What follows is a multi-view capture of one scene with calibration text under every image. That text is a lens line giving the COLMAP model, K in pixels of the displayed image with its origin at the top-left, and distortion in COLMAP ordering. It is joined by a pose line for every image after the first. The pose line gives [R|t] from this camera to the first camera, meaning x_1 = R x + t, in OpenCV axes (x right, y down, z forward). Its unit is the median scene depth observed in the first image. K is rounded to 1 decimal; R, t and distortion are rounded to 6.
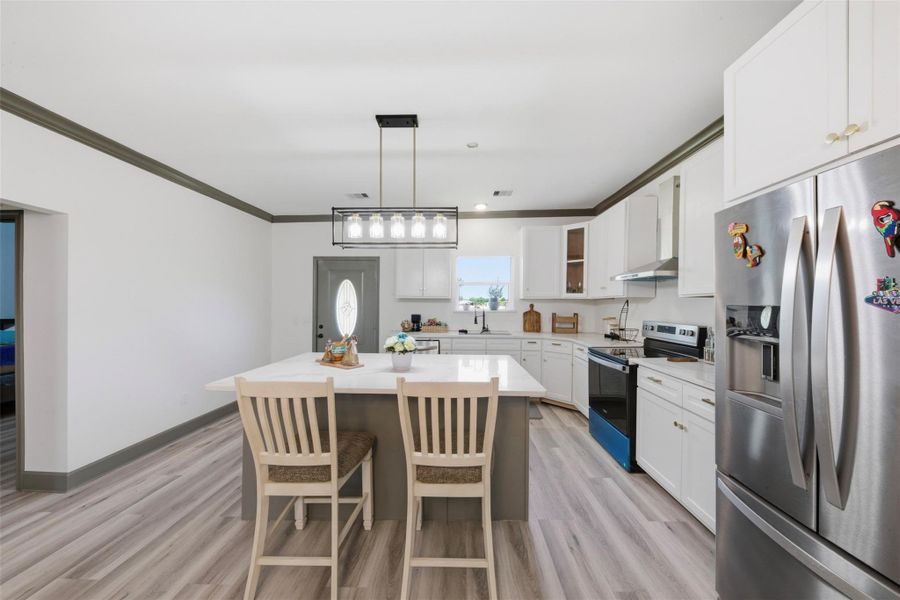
lens RADIAL K [[325.2, 0, 449.6], [0, 325.2, 303.2], [0, 0, 1]] dist [0.000246, -0.000079]
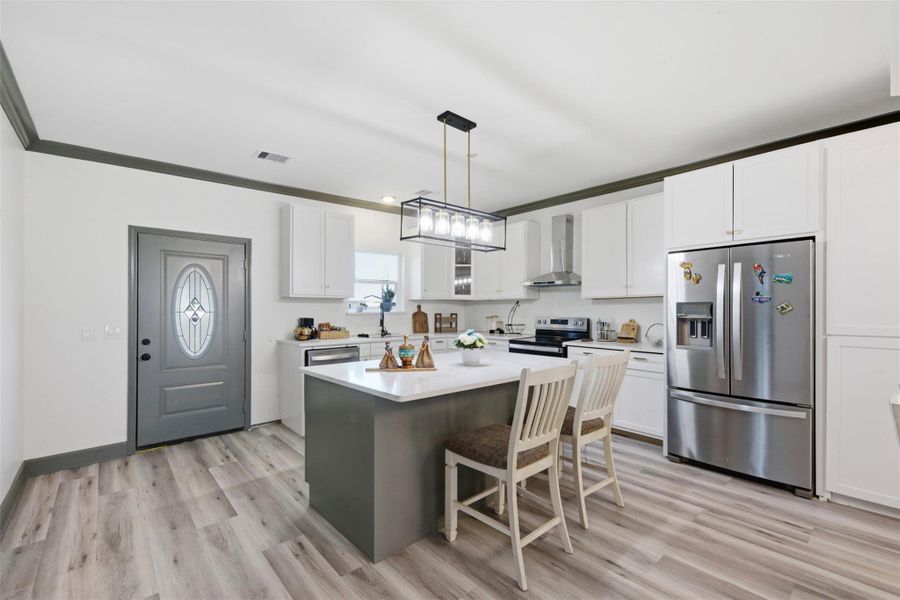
lens RADIAL K [[390.7, 0, 451.3], [0, 390.7, 305.7], [0, 0, 1]] dist [0.002110, 0.000086]
pose [[0.722936, -0.001468, 0.690913, -0.536947], [0.004253, 0.999988, -0.002326, 0.008758], [-0.690902, 0.004620, 0.722934, 0.070996]]
